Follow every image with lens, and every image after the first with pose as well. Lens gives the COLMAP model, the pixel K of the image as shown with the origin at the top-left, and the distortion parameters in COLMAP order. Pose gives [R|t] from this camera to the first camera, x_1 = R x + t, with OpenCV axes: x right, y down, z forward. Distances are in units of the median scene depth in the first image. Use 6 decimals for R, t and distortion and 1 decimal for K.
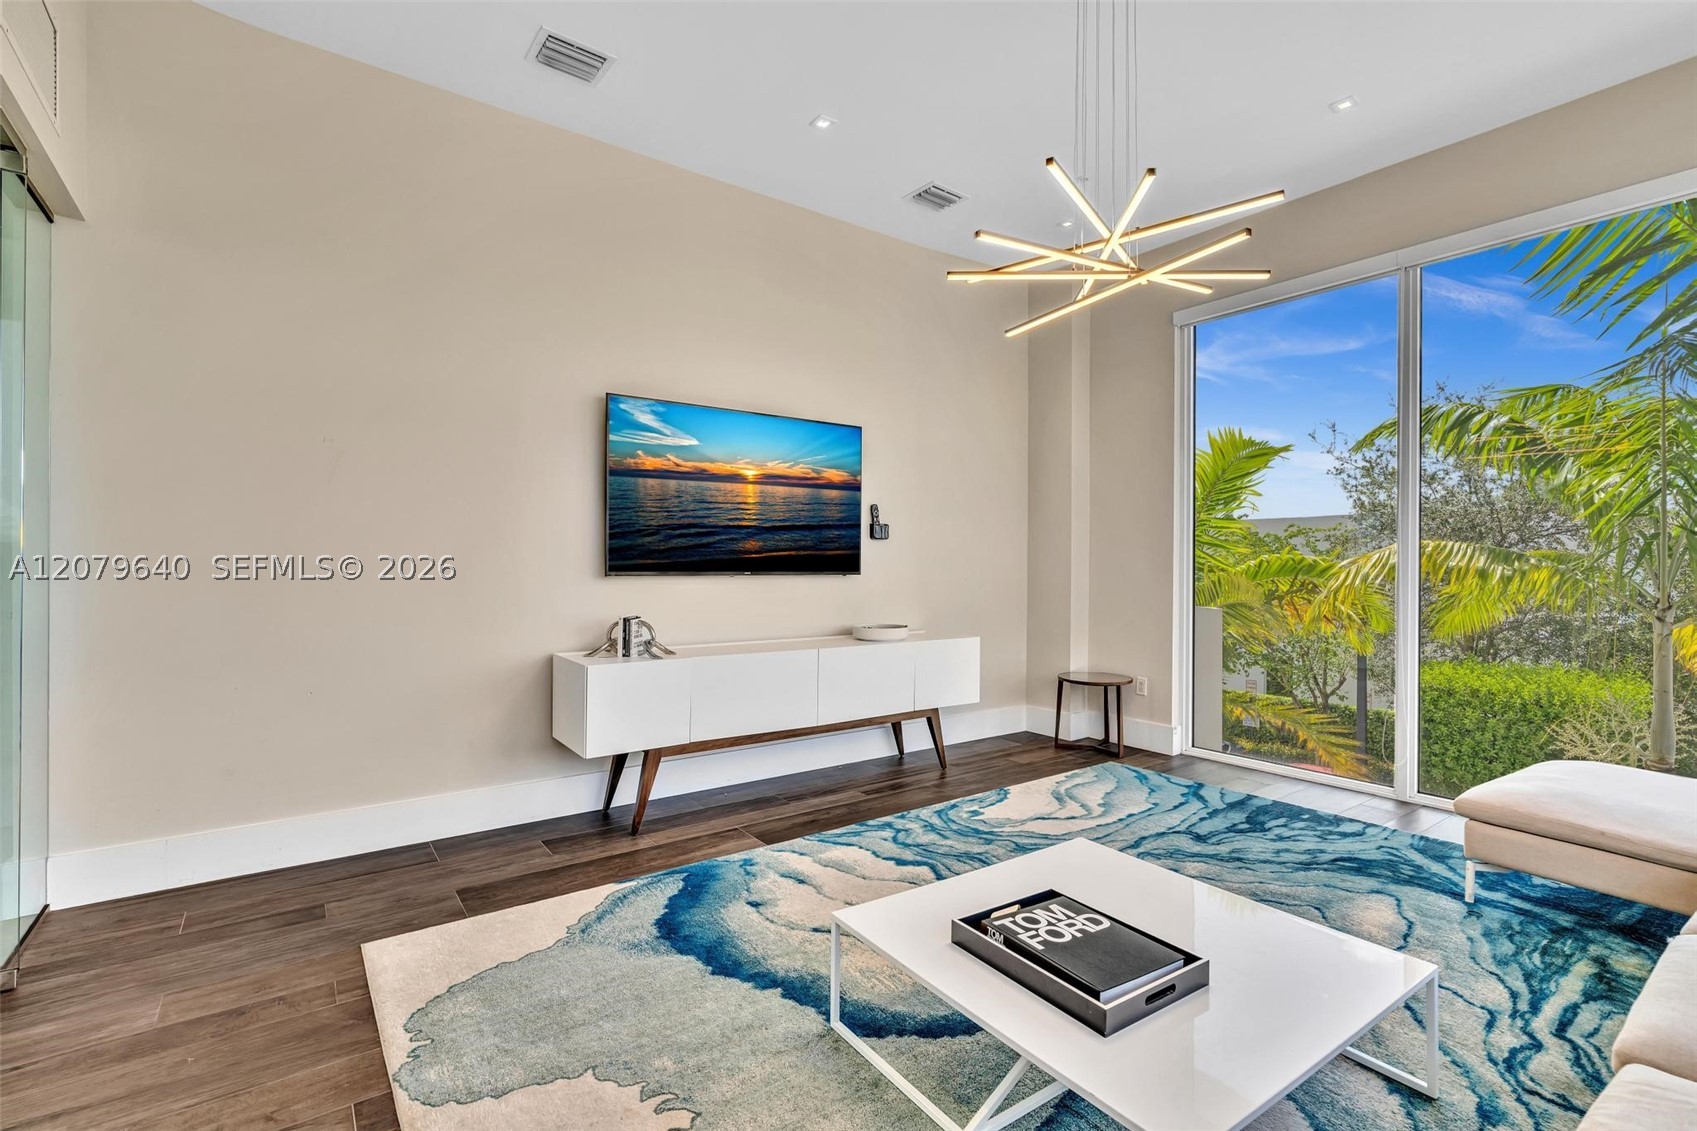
lens RADIAL K [[766.5, 0, 840.5], [0, 766.5, 562.8], [0, 0, 1]] dist [-0.001736, -0.000257]
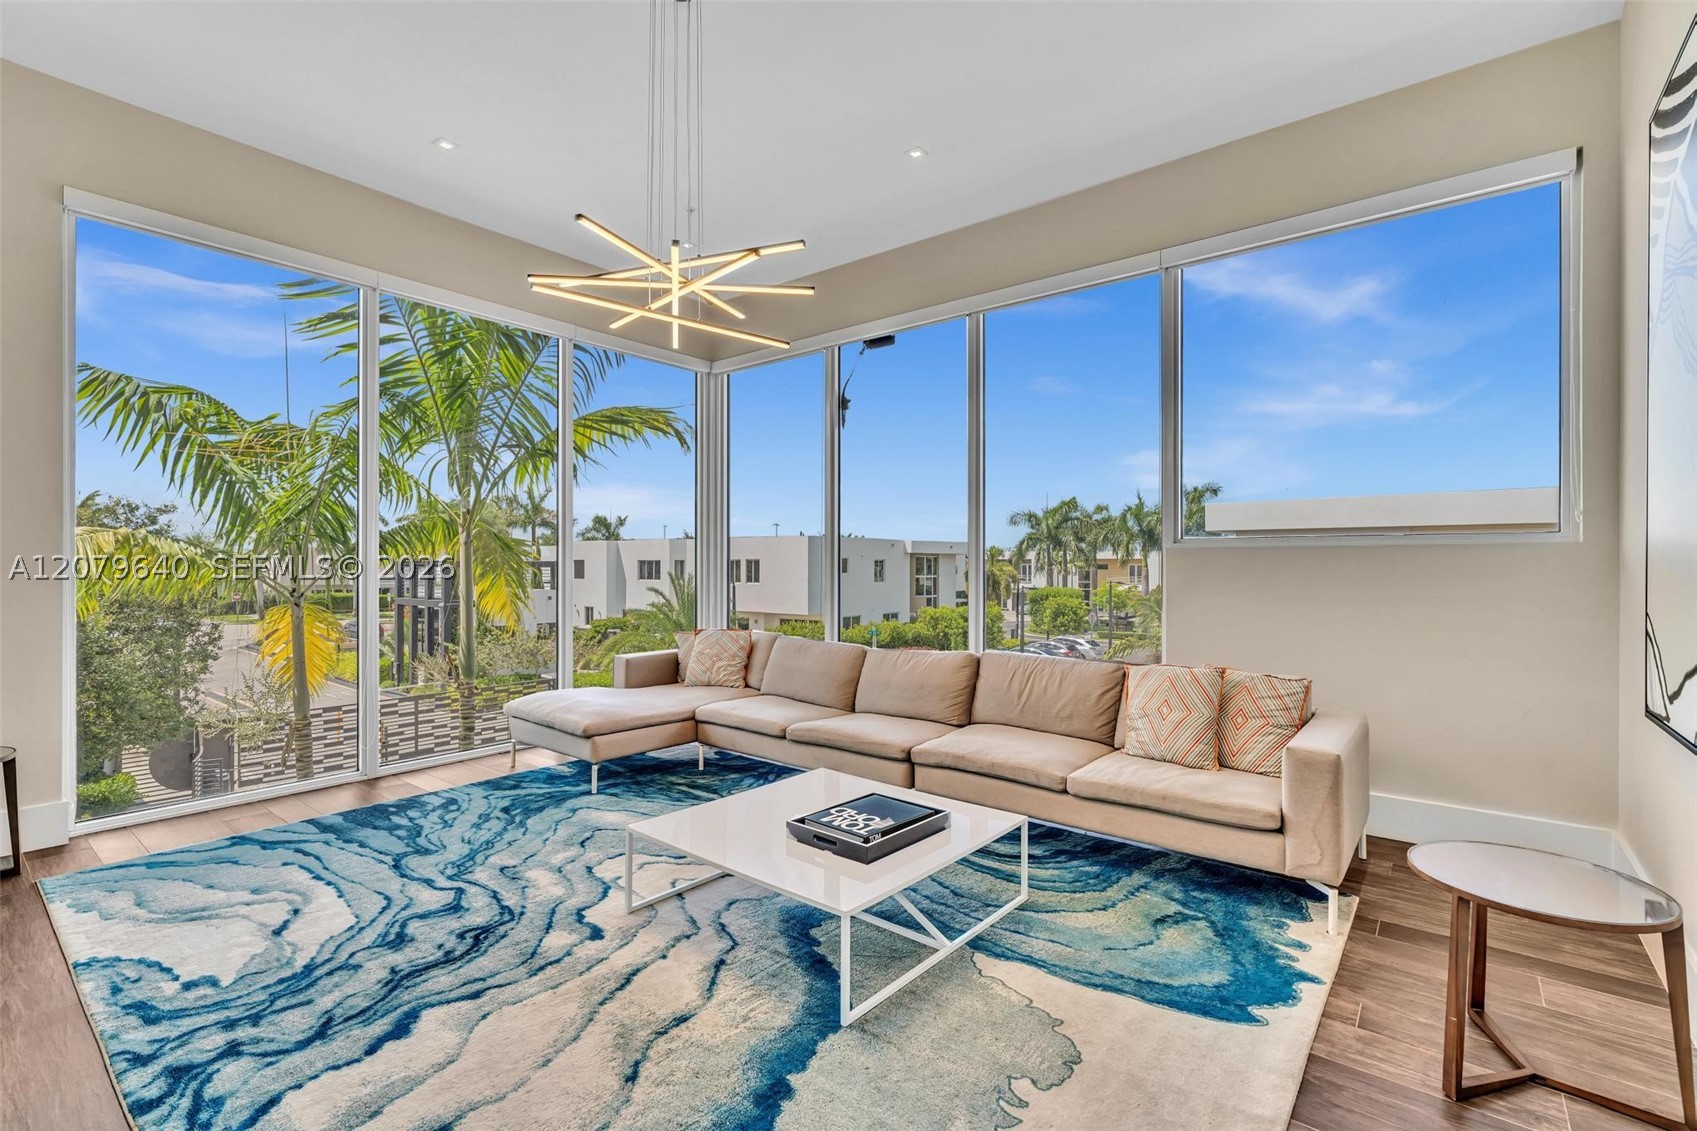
lens RADIAL K [[766.5, 0, 842.6], [0, 766.5, 567.1], [0, 0, 1]] dist [-0.001736, -0.000257]
pose [[-0.261179, -0.005803, 0.965273, -0.575096], [-0.003518, 0.999981, 0.005060, 0.002808], [-0.965284, -0.002074, -0.261194, 0.752325]]
